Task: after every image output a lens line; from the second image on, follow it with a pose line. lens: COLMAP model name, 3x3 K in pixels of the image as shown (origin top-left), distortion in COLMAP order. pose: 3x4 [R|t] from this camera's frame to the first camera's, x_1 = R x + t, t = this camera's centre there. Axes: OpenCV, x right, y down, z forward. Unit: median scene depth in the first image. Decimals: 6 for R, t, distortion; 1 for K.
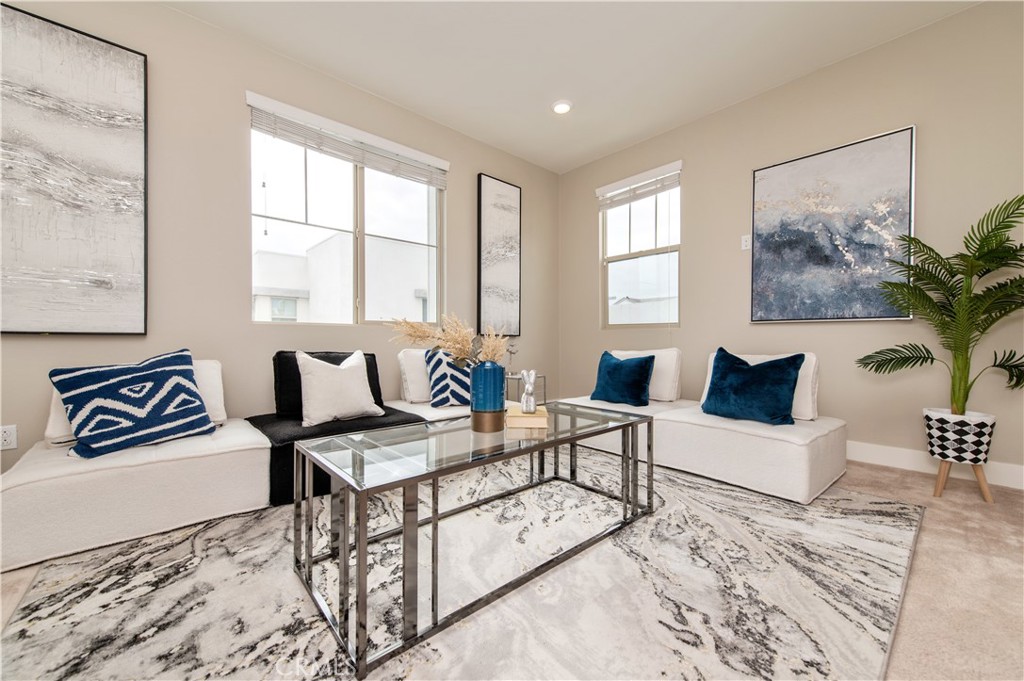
lens RADIAL K [[397.7, 0, 514.0], [0, 397.7, 339.5], [0, 0, 1]] dist [0.014028, -0.004283]
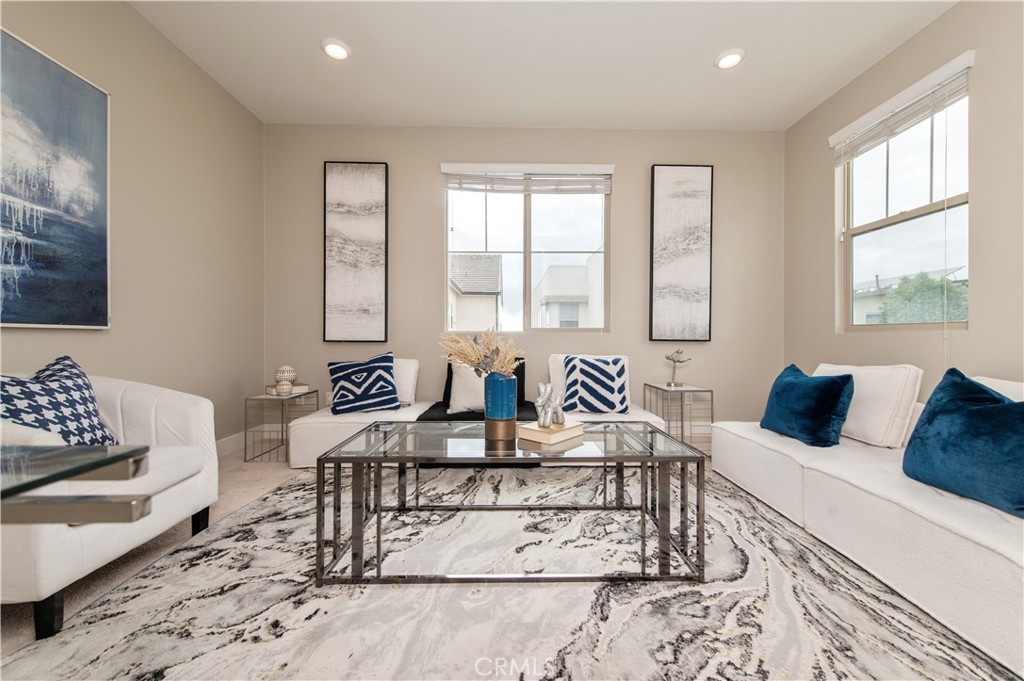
lens RADIAL K [[397.7, 0, 513.5], [0, 397.7, 337.7], [0, 0, 1]] dist [0.014028, -0.004283]
pose [[0.755625, 0.000152, -0.655005, 0.473911], [-0.001085, 0.999999, -0.001020, -0.026459], [0.655004, 0.001482, 0.755624, 0.153407]]
